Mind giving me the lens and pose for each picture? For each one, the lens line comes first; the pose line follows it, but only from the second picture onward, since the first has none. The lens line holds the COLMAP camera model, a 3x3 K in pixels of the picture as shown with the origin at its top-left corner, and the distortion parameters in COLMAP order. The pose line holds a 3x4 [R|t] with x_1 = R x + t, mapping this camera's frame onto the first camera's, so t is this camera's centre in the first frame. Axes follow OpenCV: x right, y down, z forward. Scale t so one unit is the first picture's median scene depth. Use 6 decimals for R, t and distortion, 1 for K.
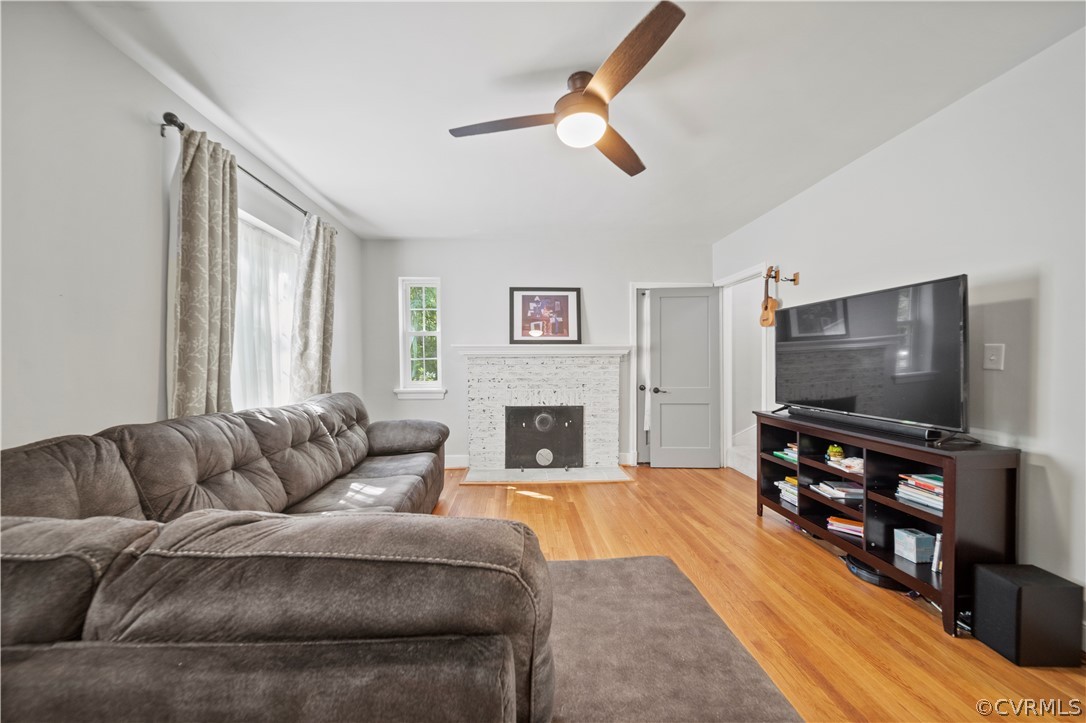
lens RADIAL K [[391.5, 0, 536.3], [0, 391.5, 366.2], [0, 0, 1]] dist [0.000019, -0.002047]
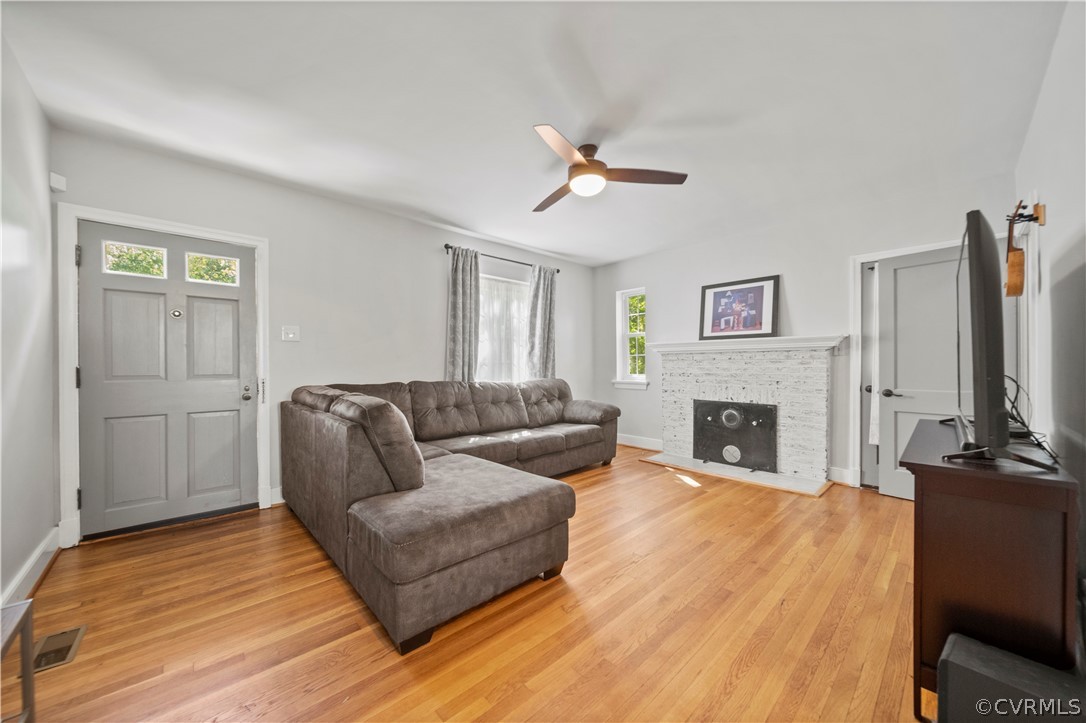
lens RADIAL K [[391.5, 0, 536.3], [0, 391.5, 366.2], [0, 0, 1]] dist [0.000019, -0.002047]
pose [[0.638689, 0.005573, -0.769445, 0.464987], [-0.009334, 0.999956, -0.000505, 0.016860], [0.769409, 0.007505, 0.638713, -0.007014]]
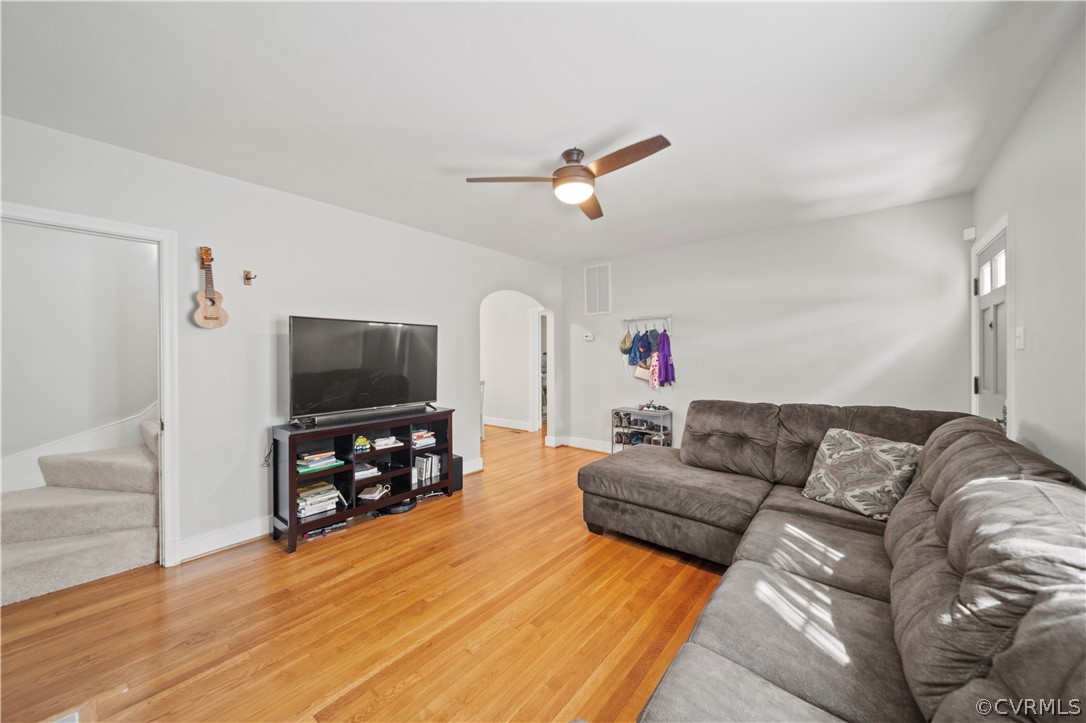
lens RADIAL K [[395.4, 0, 527.3], [0, 395.4, 354.3], [0, 0, 1]] dist [0.000397, -0.002269]
pose [[-0.725228, 0.010654, 0.688427, -0.291646], [0.017999, 0.999832, 0.003488, -0.033886], [-0.688274, 0.014921, -0.725297, 0.898537]]
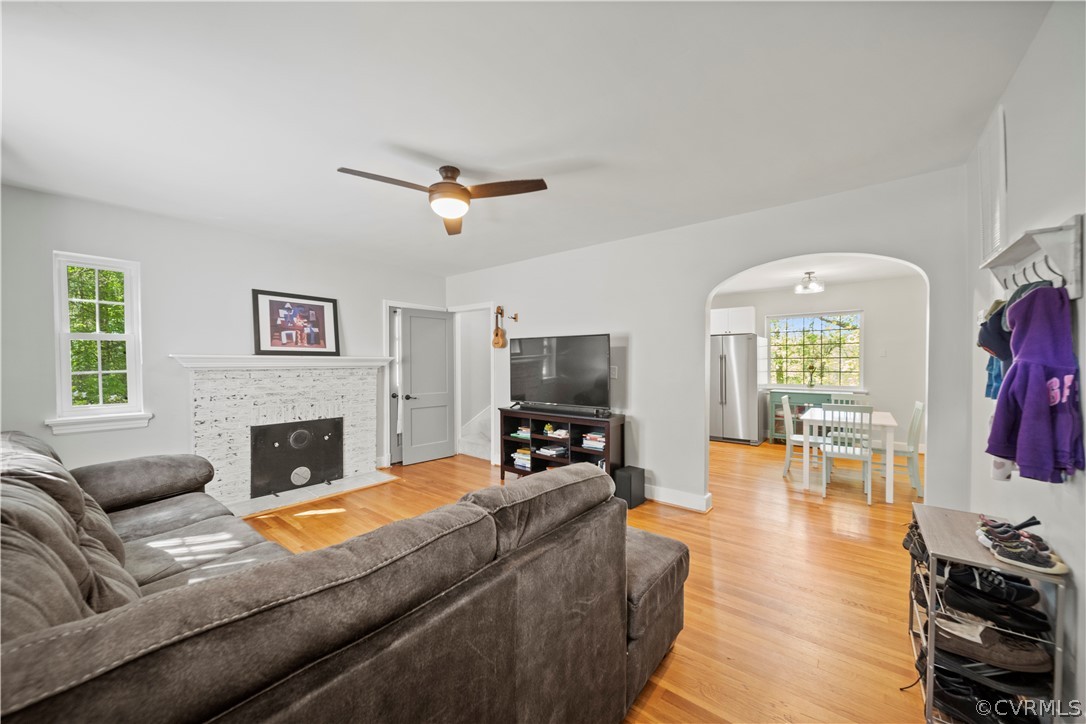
lens RADIAL K [[391.5, 0, 536.3], [0, 391.5, 366.7], [0, 0, 1]] dist [0.000019, -0.002047]
pose [[0.670204, -0.004212, 0.742165, -0.297126], [0.007547, 0.999971, -0.001140, -0.024153], [-0.742138, 0.006365, 0.670217, -0.048271]]
